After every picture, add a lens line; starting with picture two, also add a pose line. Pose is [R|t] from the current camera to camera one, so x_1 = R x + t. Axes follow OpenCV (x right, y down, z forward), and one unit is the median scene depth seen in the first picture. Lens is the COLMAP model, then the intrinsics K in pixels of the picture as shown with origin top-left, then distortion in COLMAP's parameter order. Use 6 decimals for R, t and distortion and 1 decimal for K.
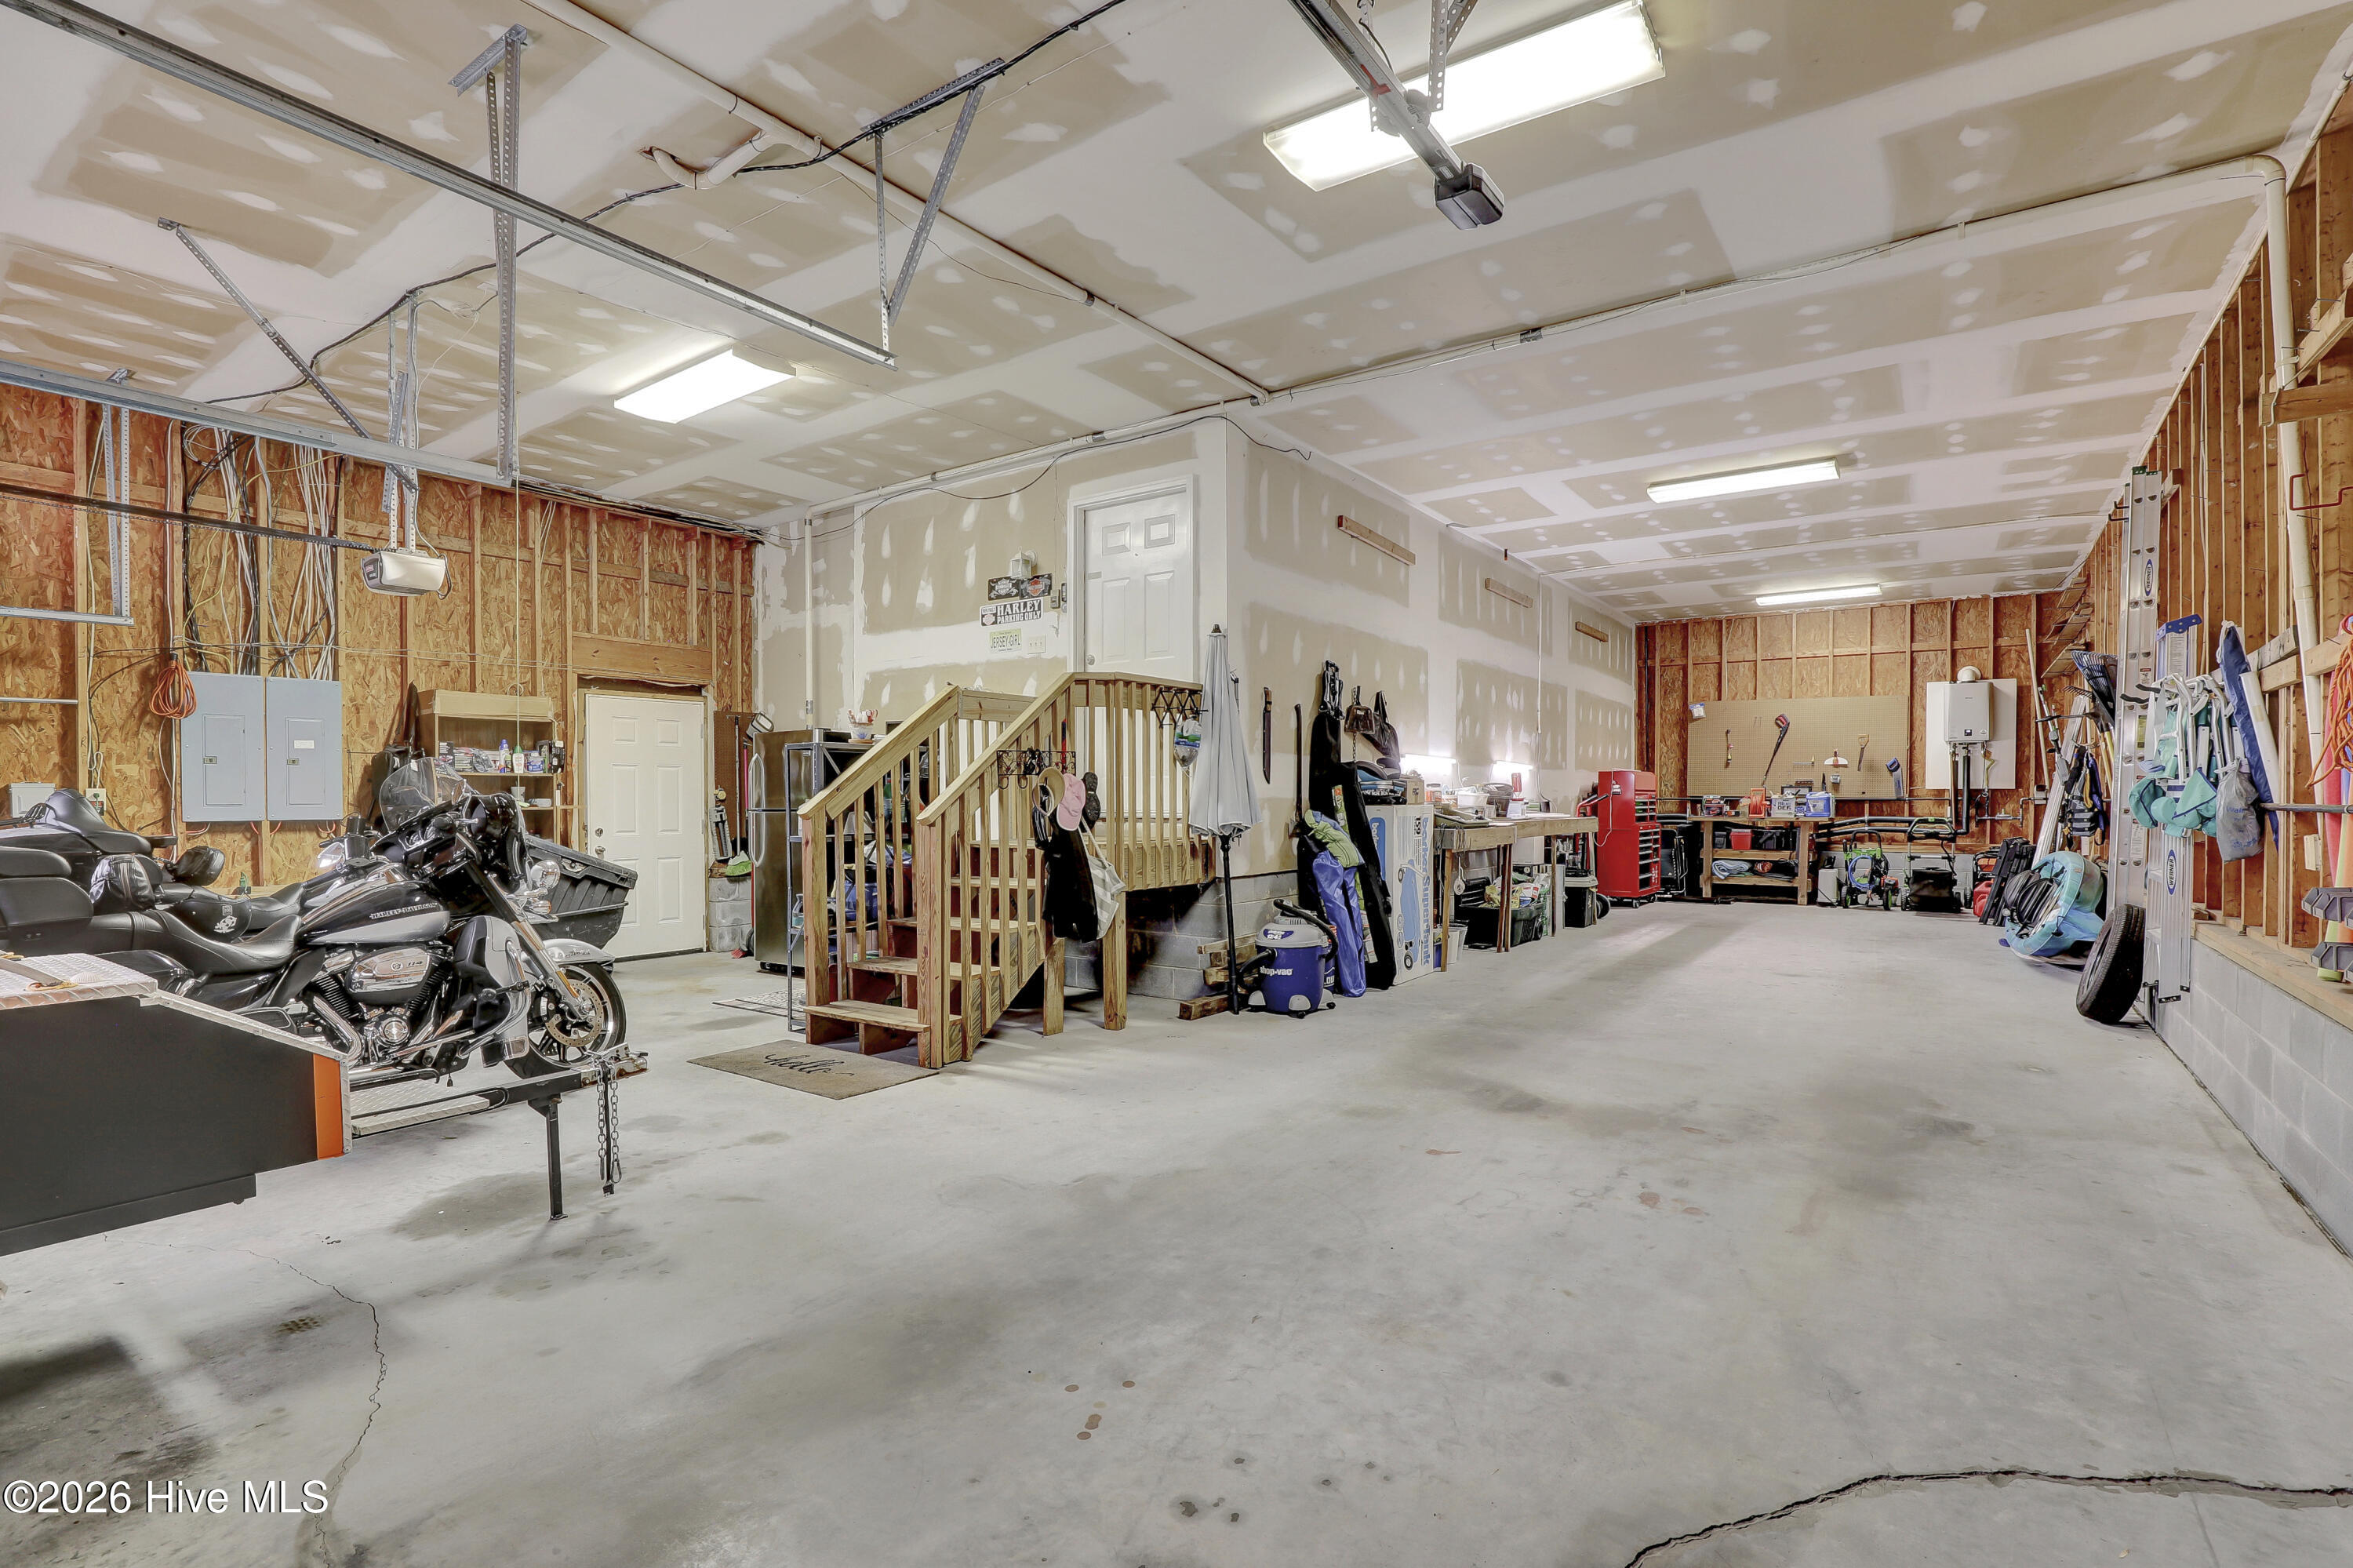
lens RADIAL K [[1107.0, 0, 1204.0], [0, 1107.0, 814.1], [0, 0, 1]] dist [-0.024871, 0.005079]
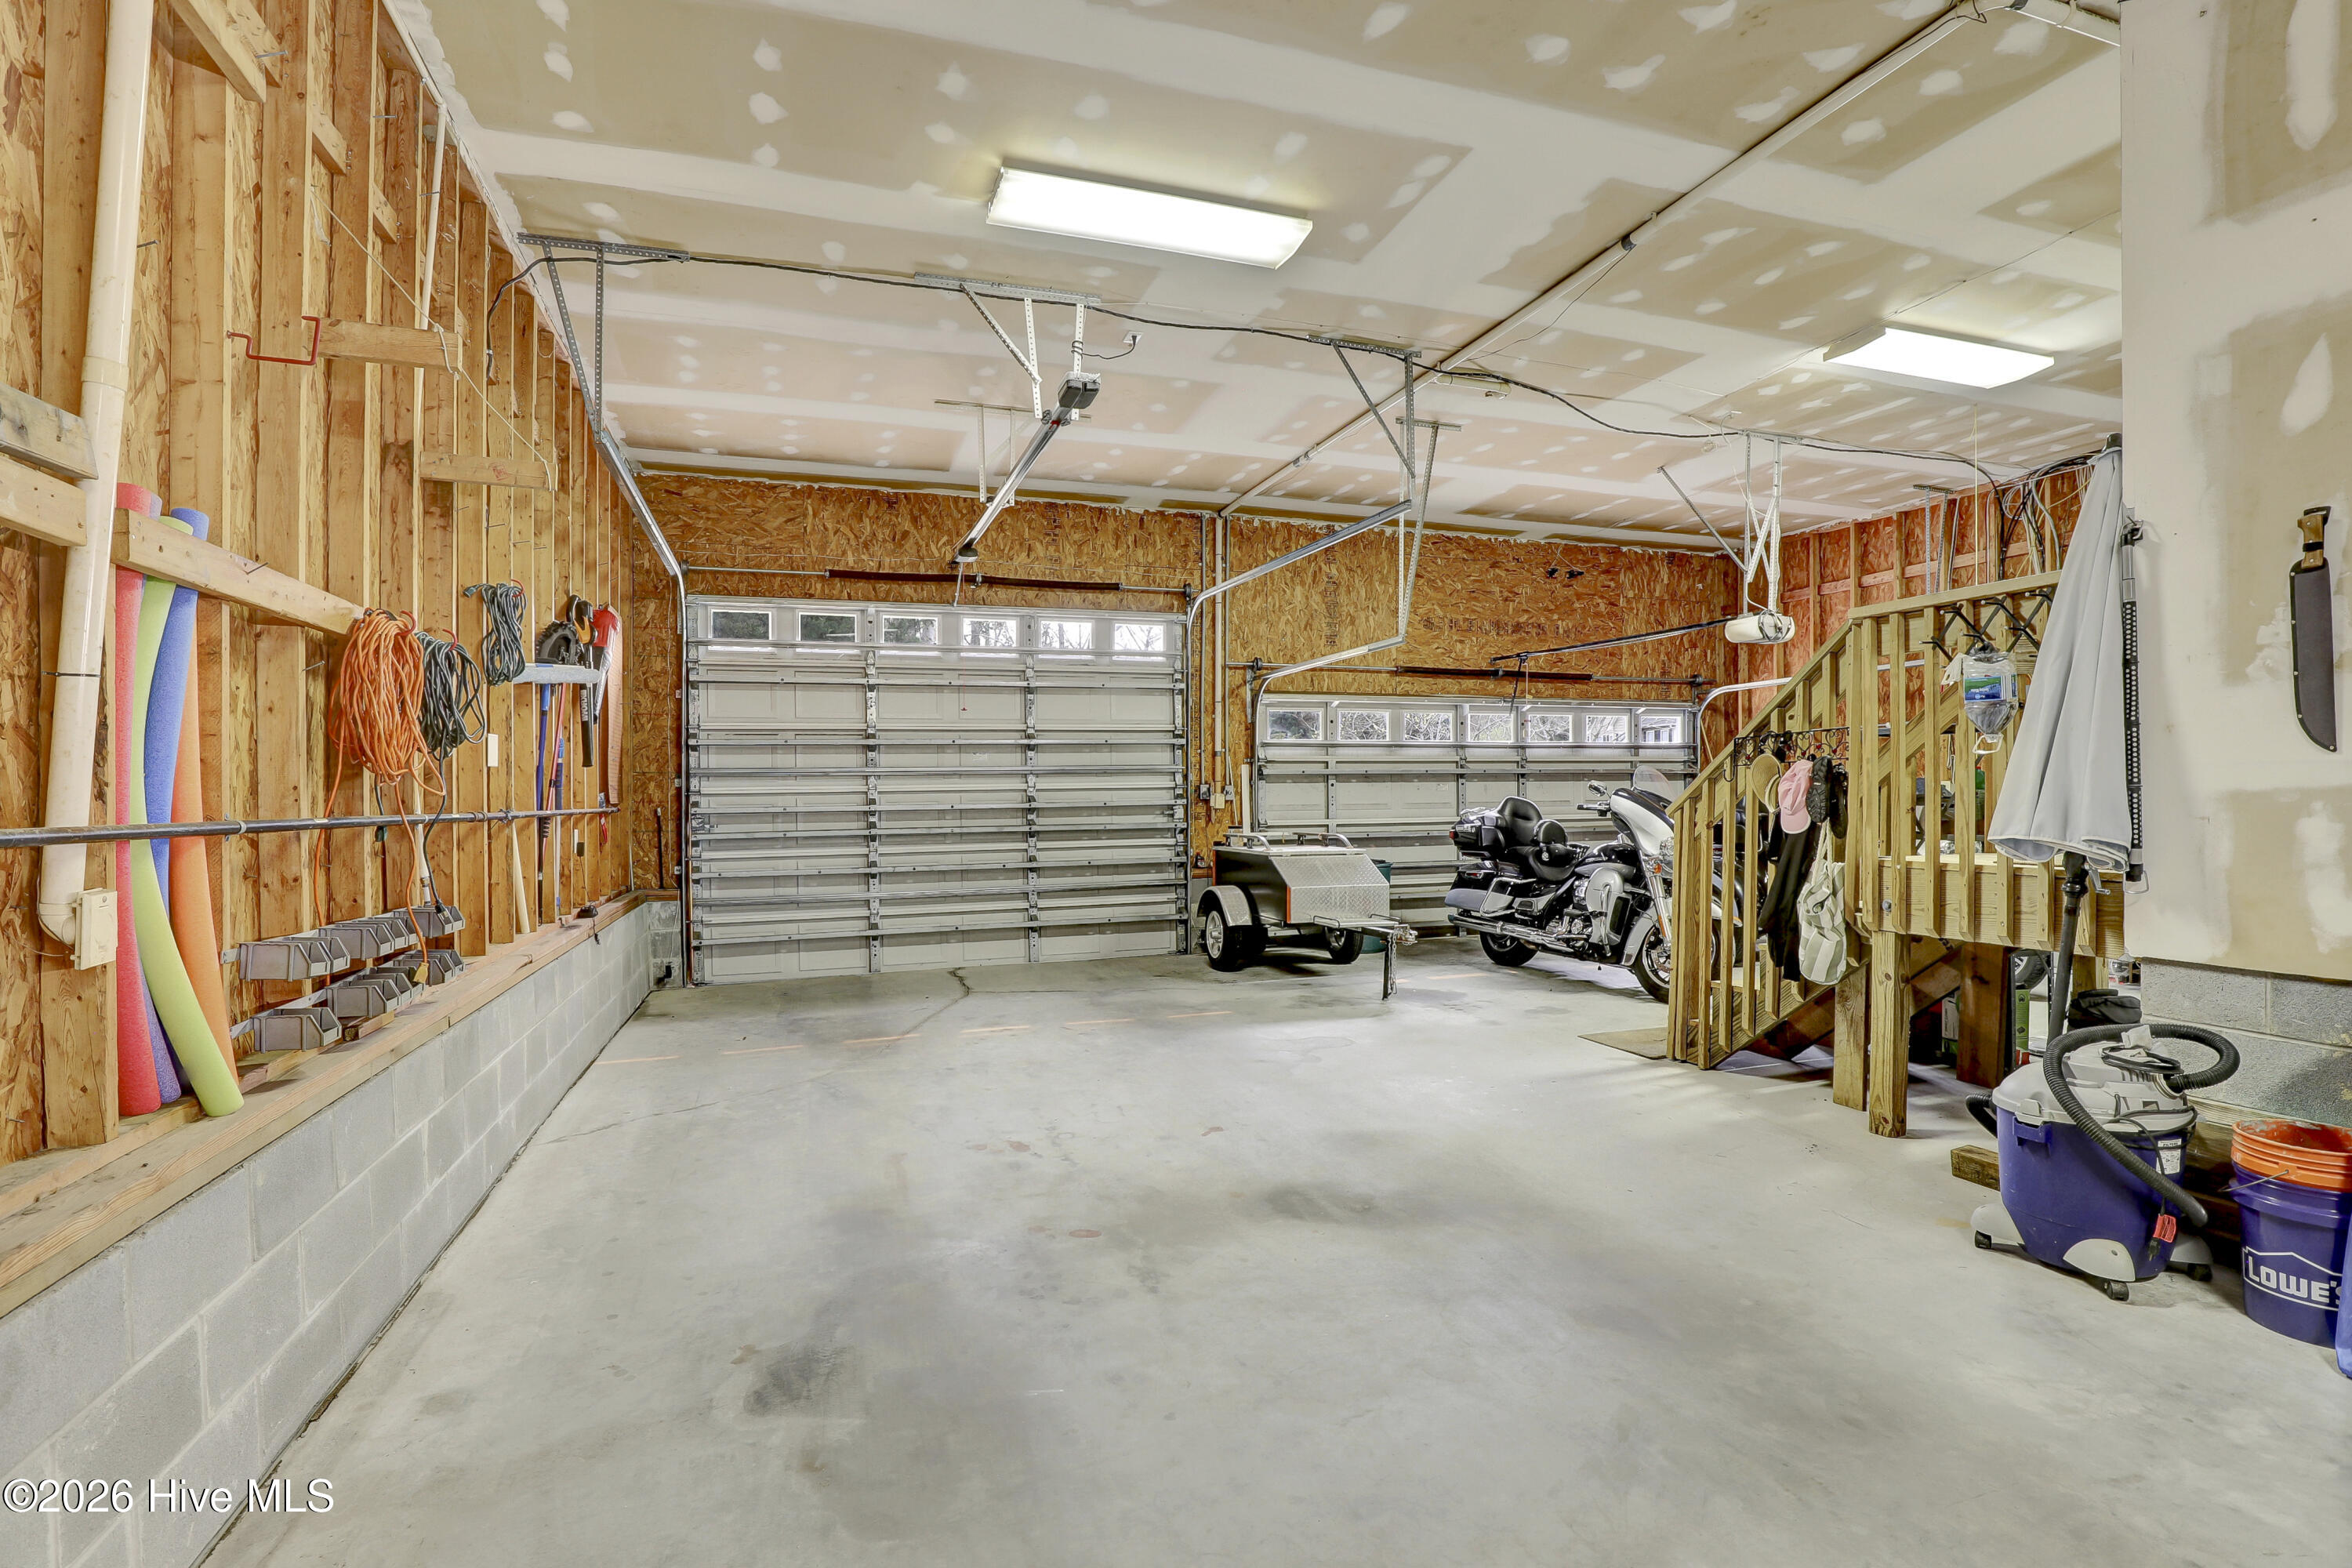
lens RADIAL K [[1106.5, 0, 1178.2], [0, 1106.5, 790.8], [0, 0, 1]] dist [-0.024871, 0.005079]
pose [[-0.596076, 0.001942, -0.802926, 1.070773], [-0.001721, 0.999992, 0.003696, -0.024302], [0.802926, 0.003585, -0.596068, 1.581589]]
